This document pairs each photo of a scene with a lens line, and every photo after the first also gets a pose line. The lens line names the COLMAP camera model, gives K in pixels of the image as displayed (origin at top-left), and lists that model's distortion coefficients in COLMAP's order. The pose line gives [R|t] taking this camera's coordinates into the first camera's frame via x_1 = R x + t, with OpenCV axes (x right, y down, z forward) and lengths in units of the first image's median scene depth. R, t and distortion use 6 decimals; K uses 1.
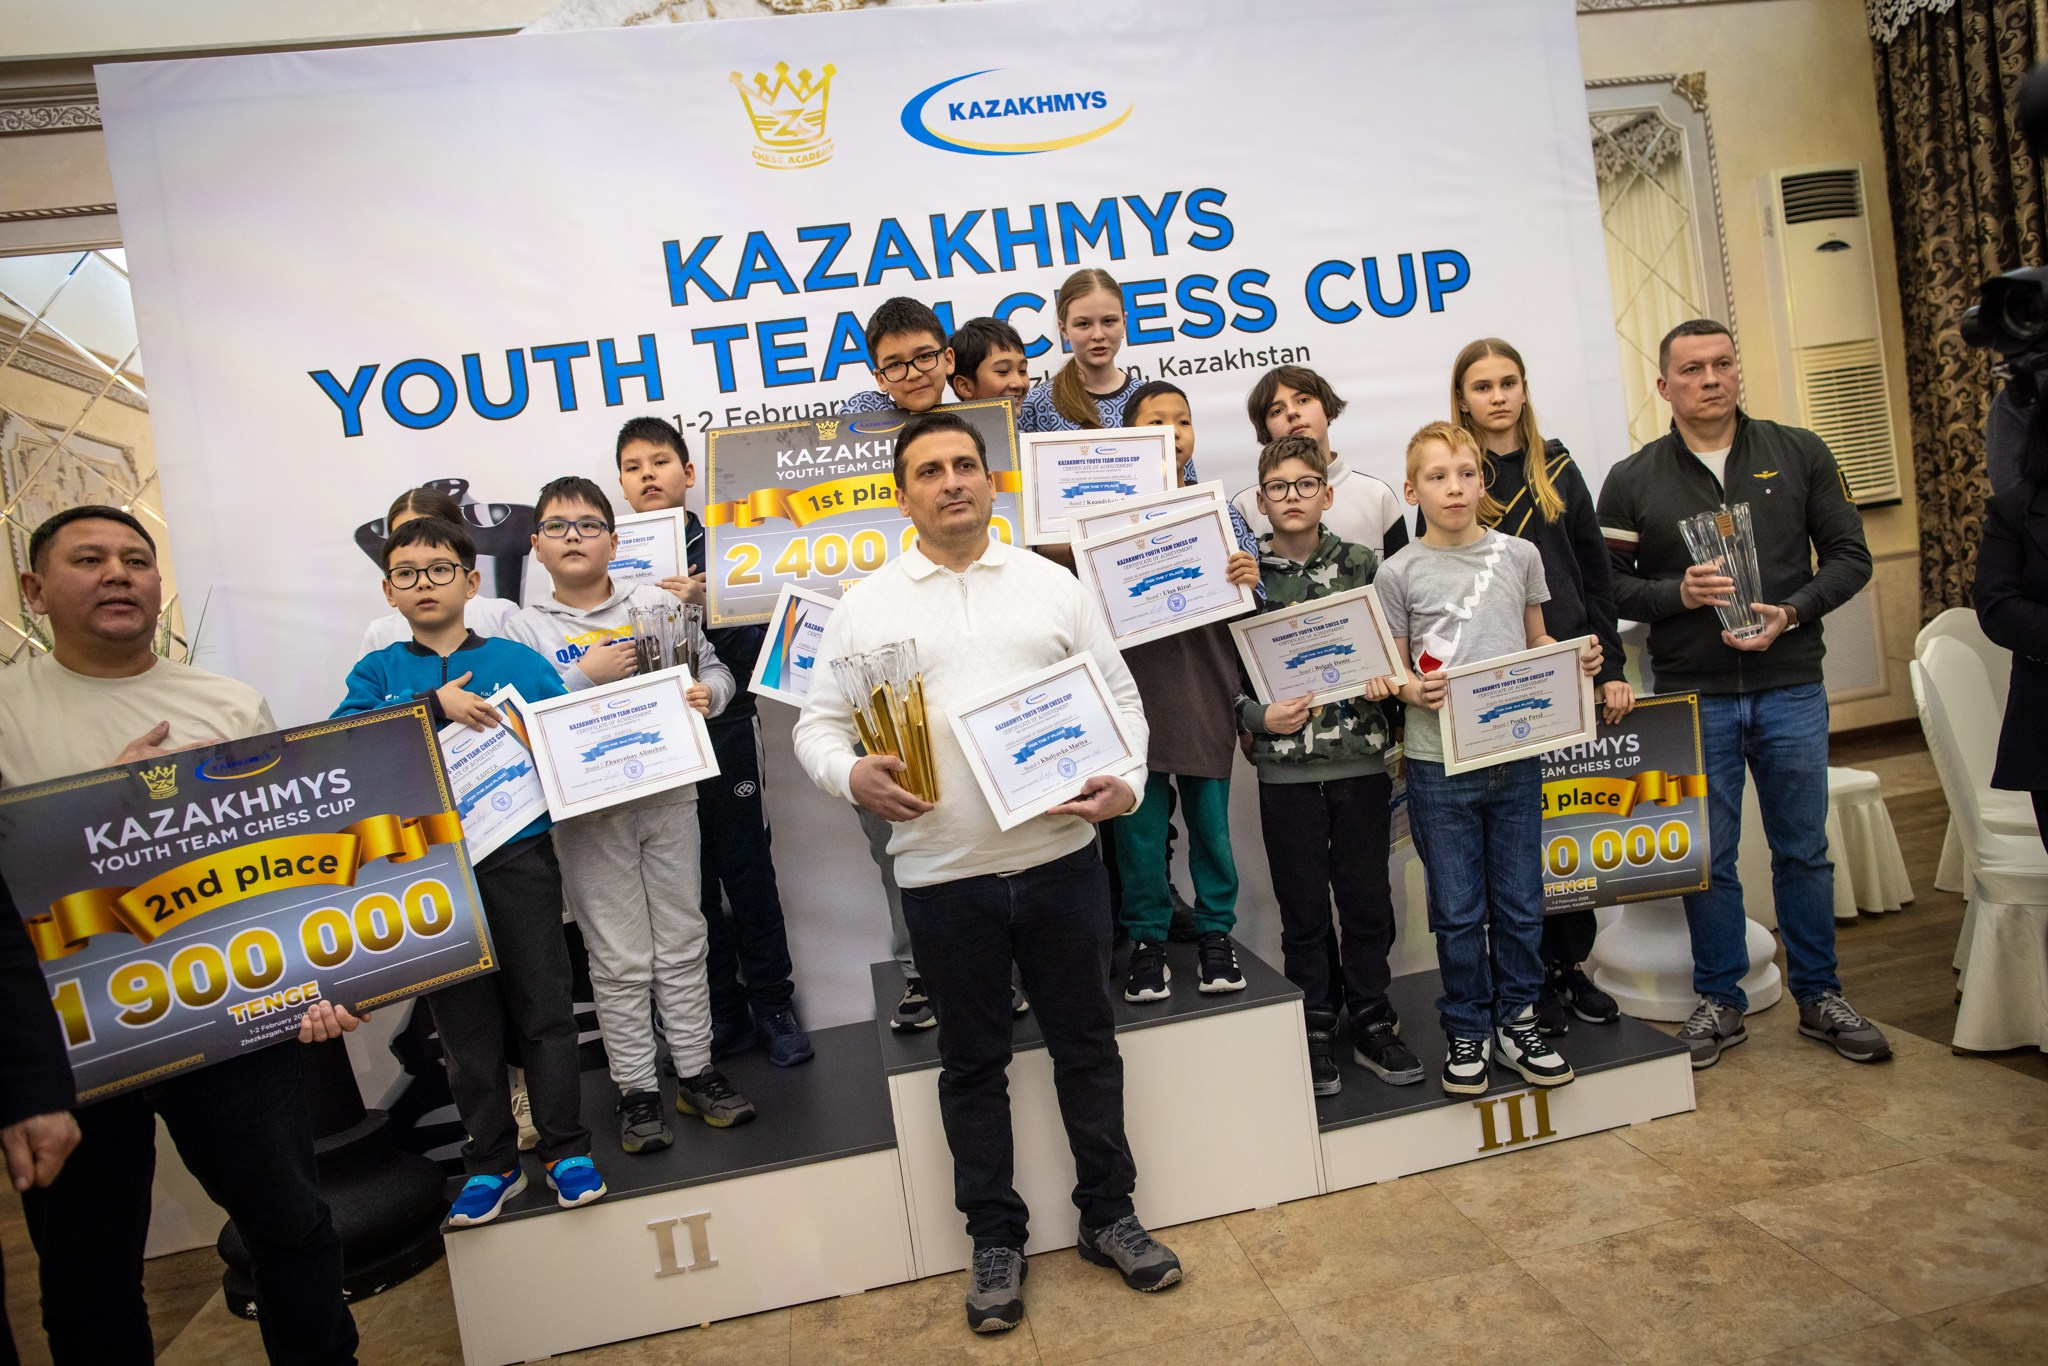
lens RADIAL K [[1436.6, 0, 1065.3], [0, 1436.6, 664.2], [0, 0, 1]] dist [-0.055494, 0.054641]
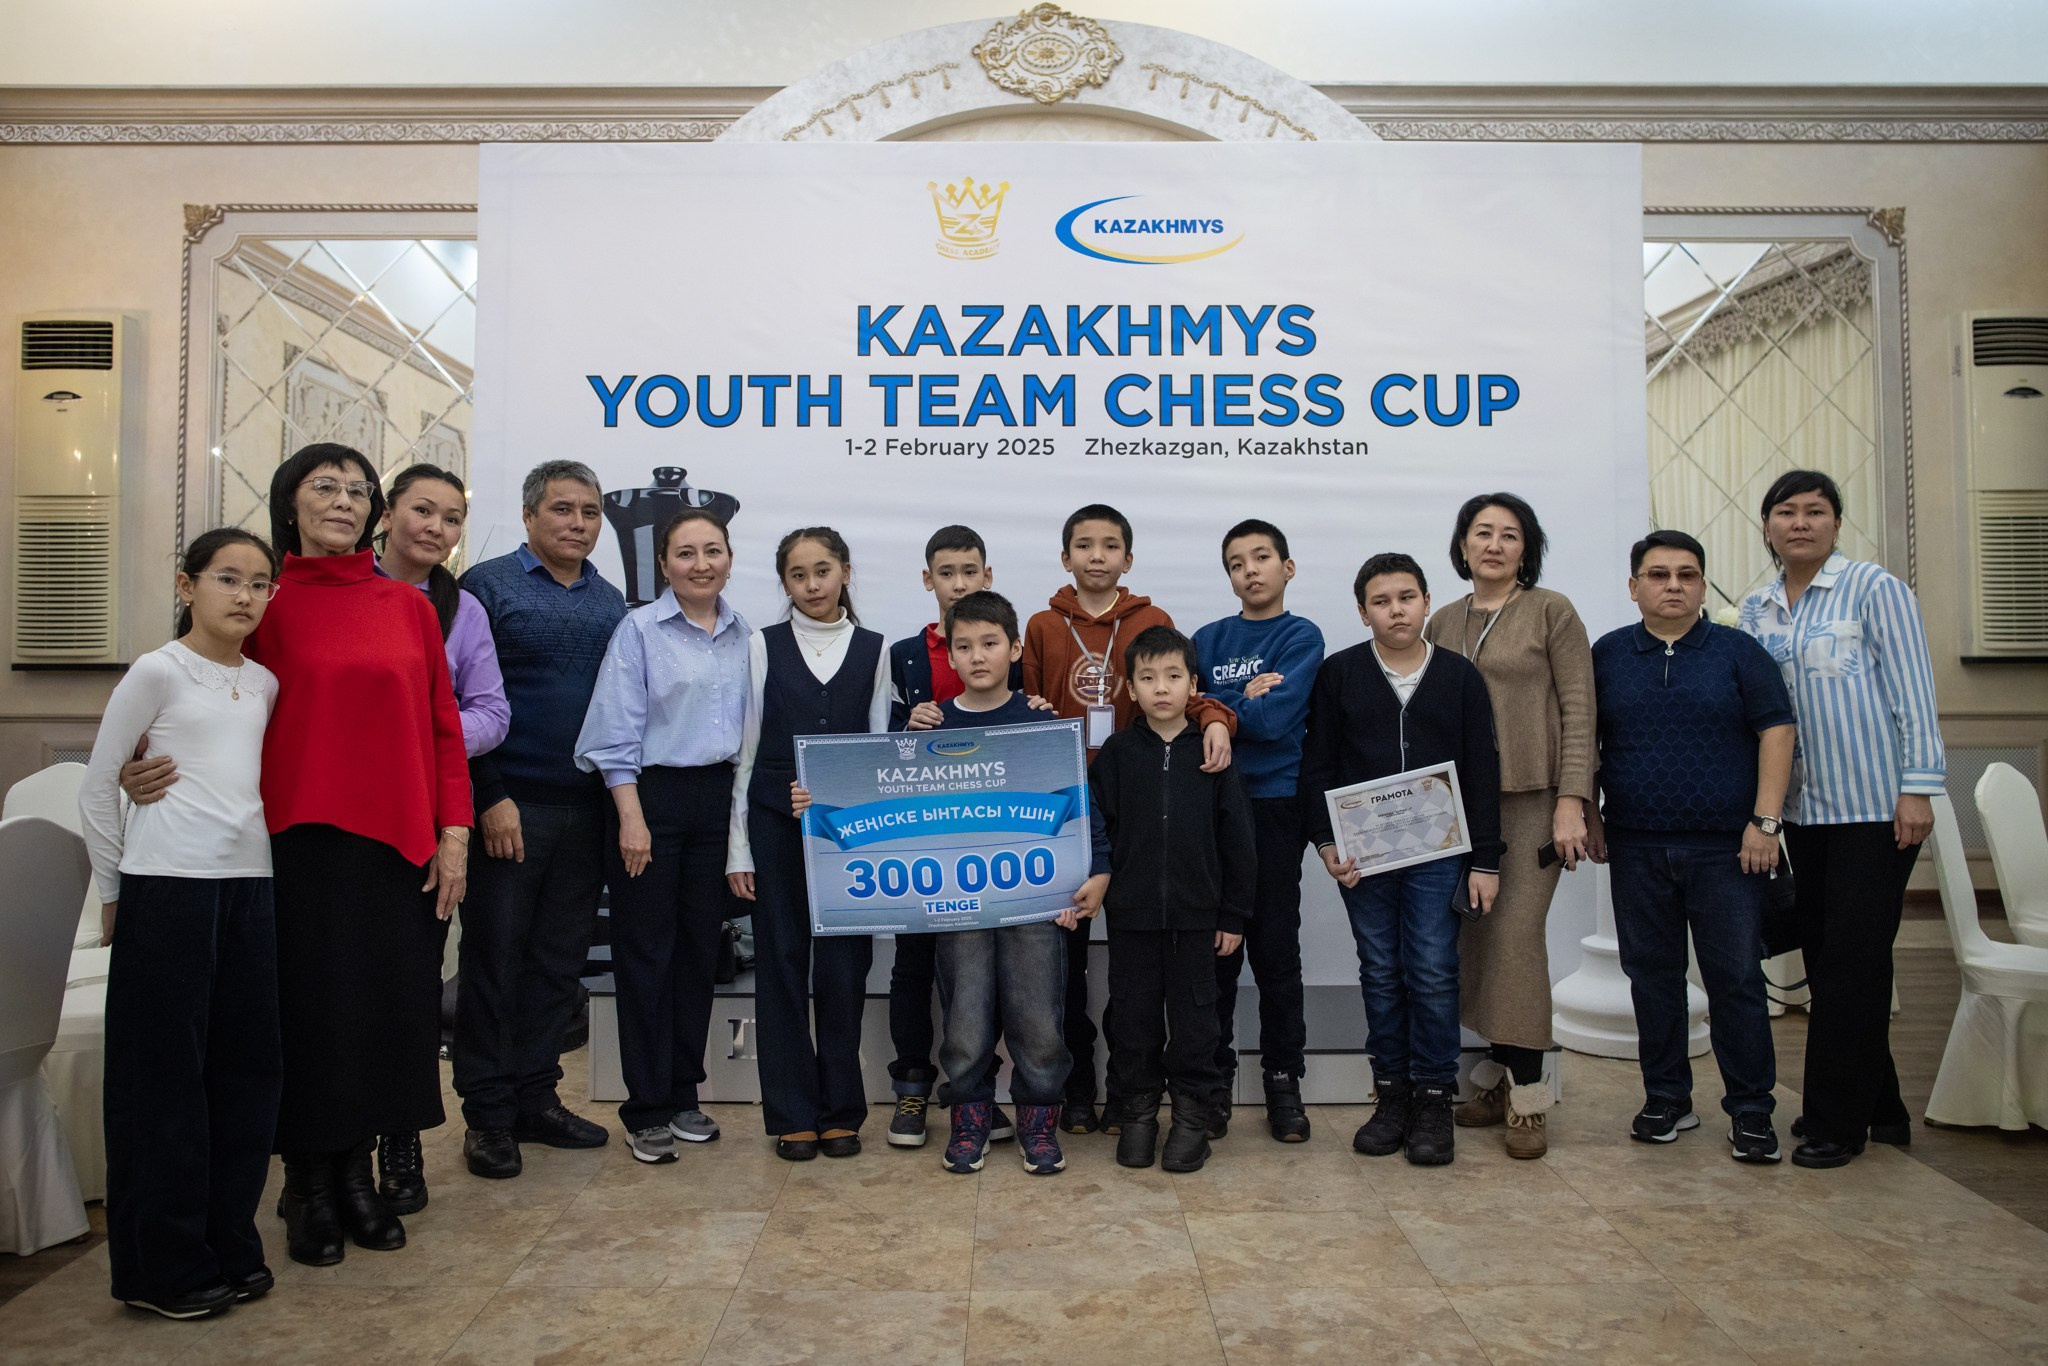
lens RADIAL K [[1687.9, 0, 1024.6], [0, 1687.9, 598.4], [0, 0, 1]] dist [-0.061672, 0.067972]
pose [[0.975854, 0.131272, -0.174574, 0.158836], [-0.144766, 0.987202, -0.066900, 0.043182], [0.163557, 0.090557, 0.982369, -0.430517]]
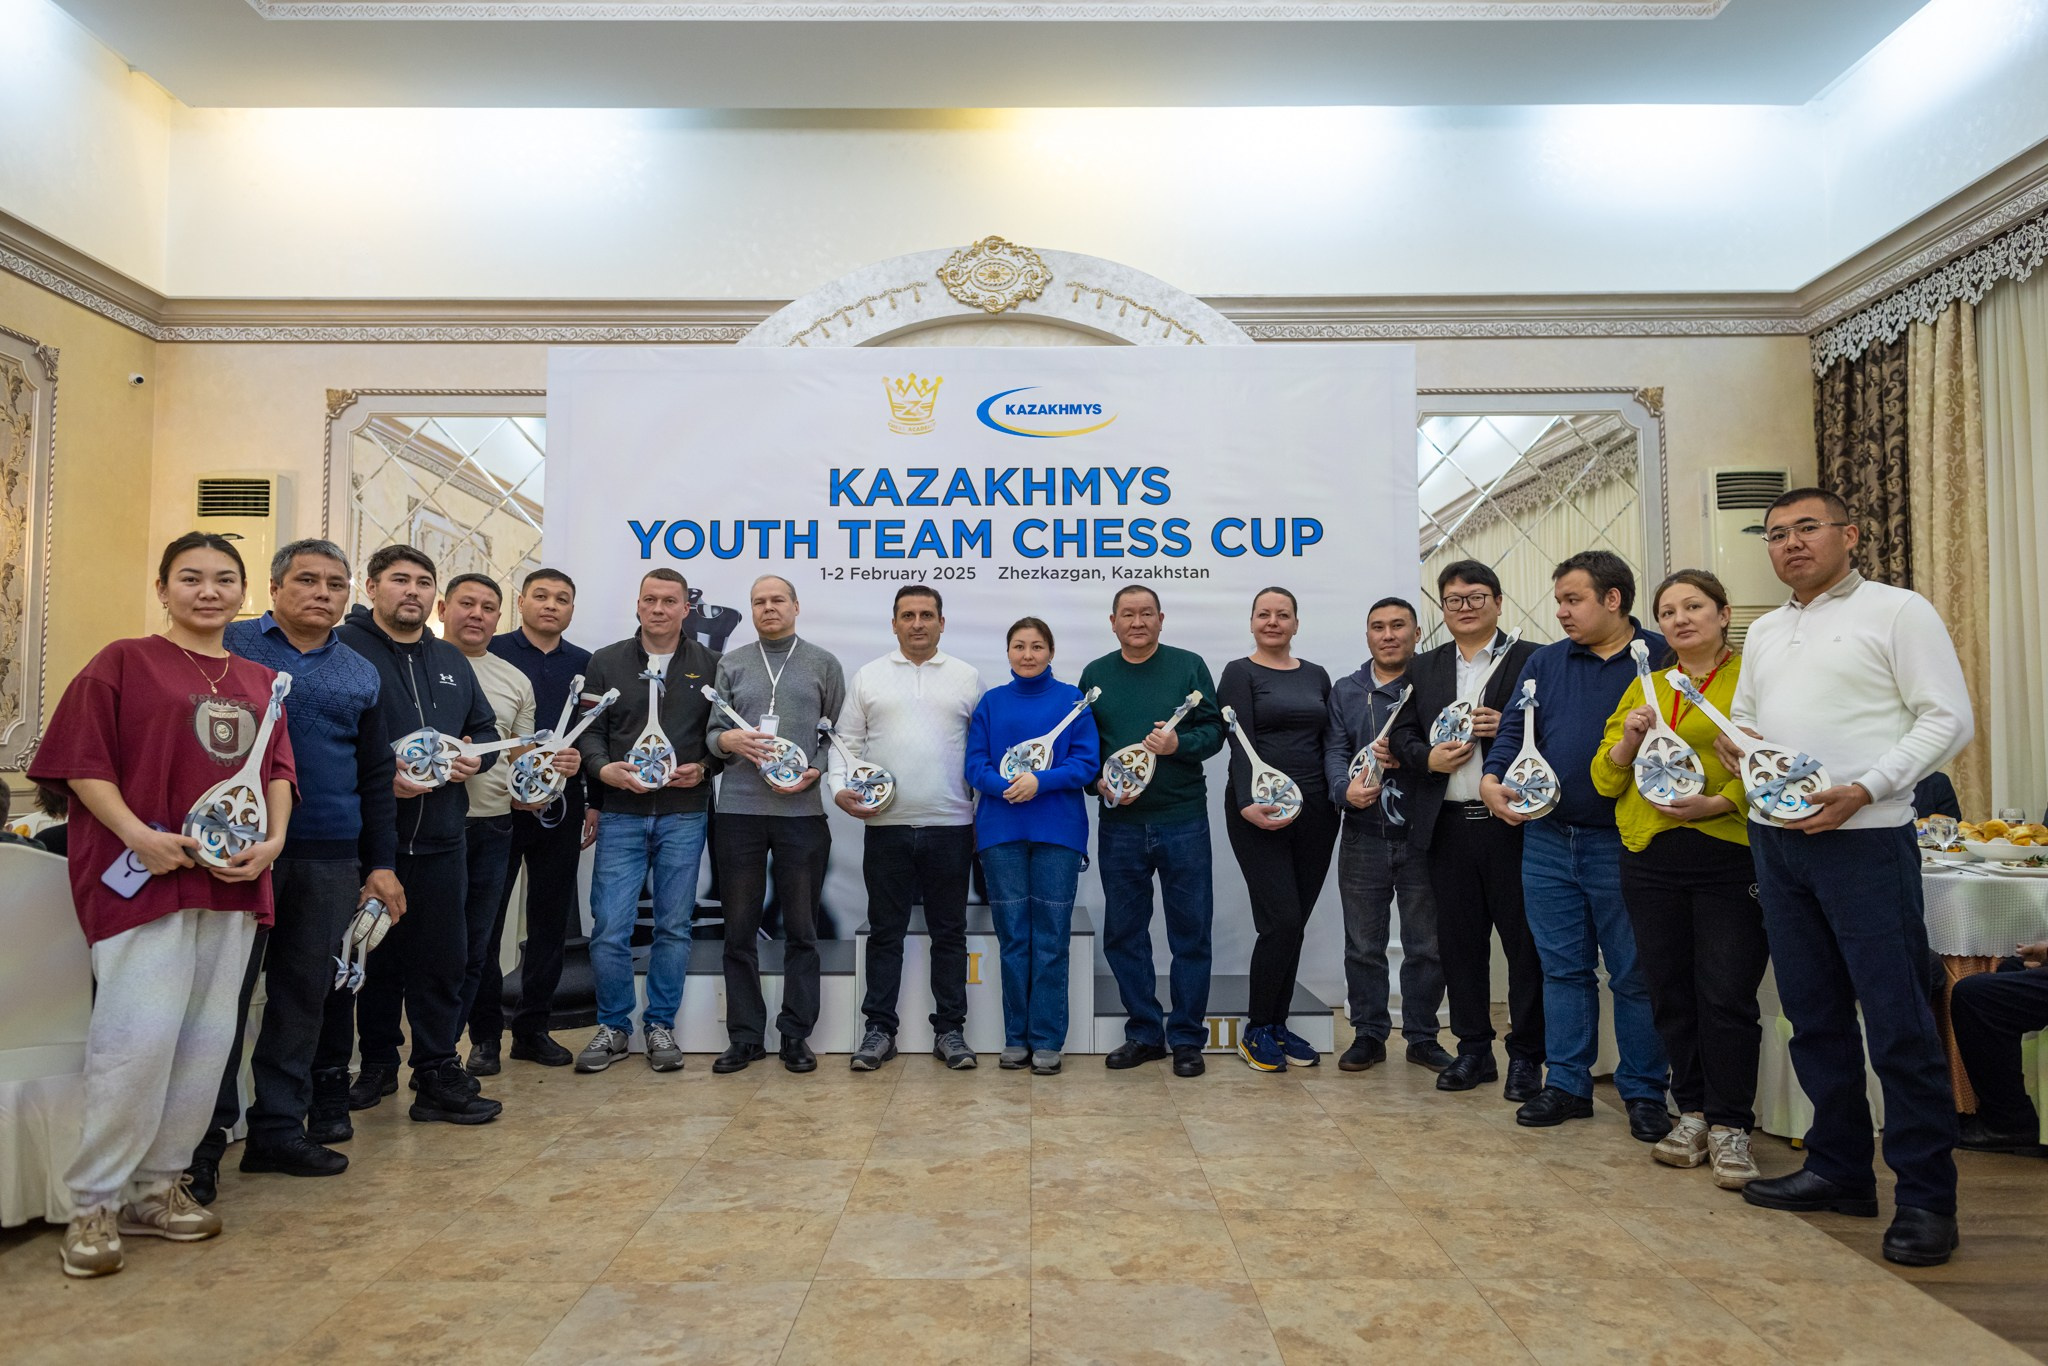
lens RADIAL K [[1401.1, 0, 1029.2], [0, 1401.1, 665.7], [0, 0, 1]] dist [0.009183, 0.003017]
pose [[0.975377, 0.123278, -0.182874, 0.284749], [-0.142672, 0.985010, -0.096949, 0.068058], [0.168181, 0.120652, 0.978345, -0.578892]]
